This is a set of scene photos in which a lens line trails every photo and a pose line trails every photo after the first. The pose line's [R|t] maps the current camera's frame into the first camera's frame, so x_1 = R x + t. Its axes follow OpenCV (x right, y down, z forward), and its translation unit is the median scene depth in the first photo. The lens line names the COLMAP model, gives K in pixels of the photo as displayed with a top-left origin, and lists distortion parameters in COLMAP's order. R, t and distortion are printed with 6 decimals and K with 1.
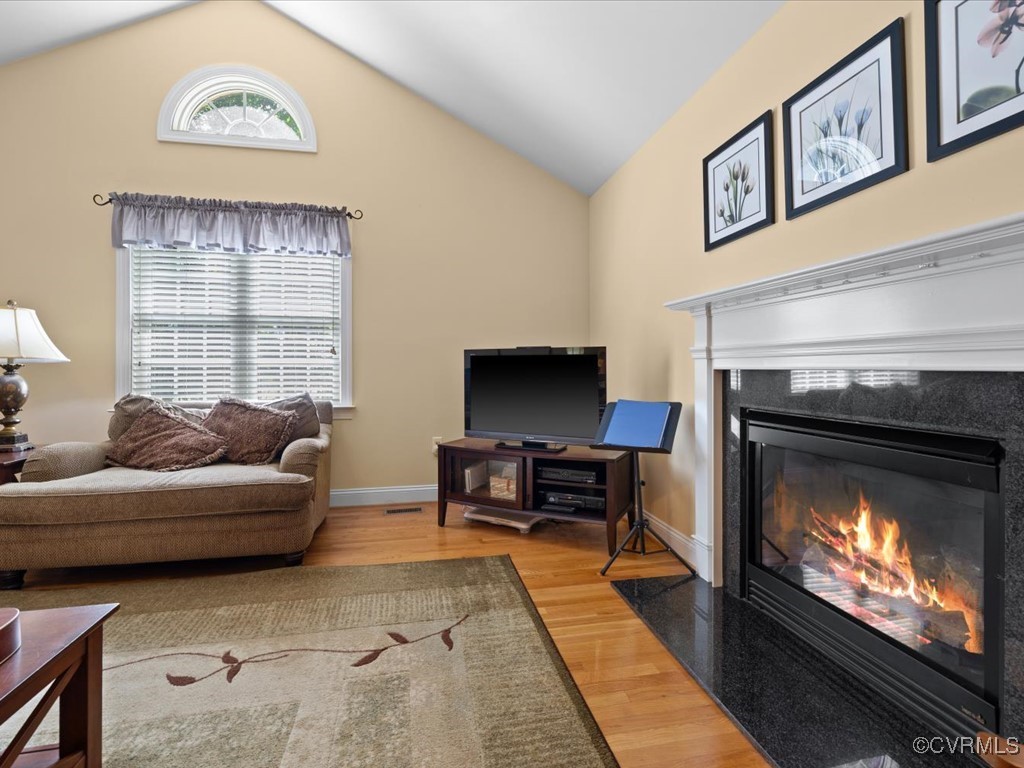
lens RADIAL K [[491.3, 0, 516.5], [0, 491.3, 364.7], [0, 0, 1]] dist [0.002095, 0.000789]
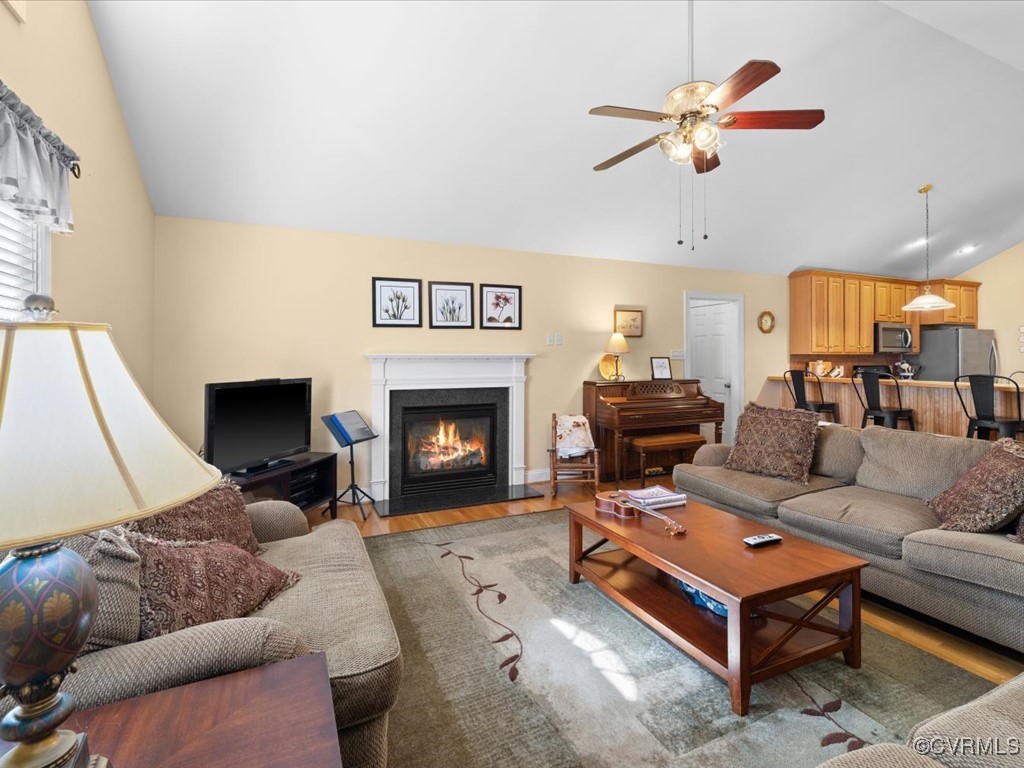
lens RADIAL K [[491.3, 0, 519.9], [0, 491.3, 352.1], [0, 0, 1]] dist [0.002095, 0.000789]
pose [[-0.237986, 0.017234, 0.971116, -1.805800], [-0.004494, 0.999812, -0.018844, -0.118779], [-0.971258, -0.008849, -0.237864, 1.046452]]
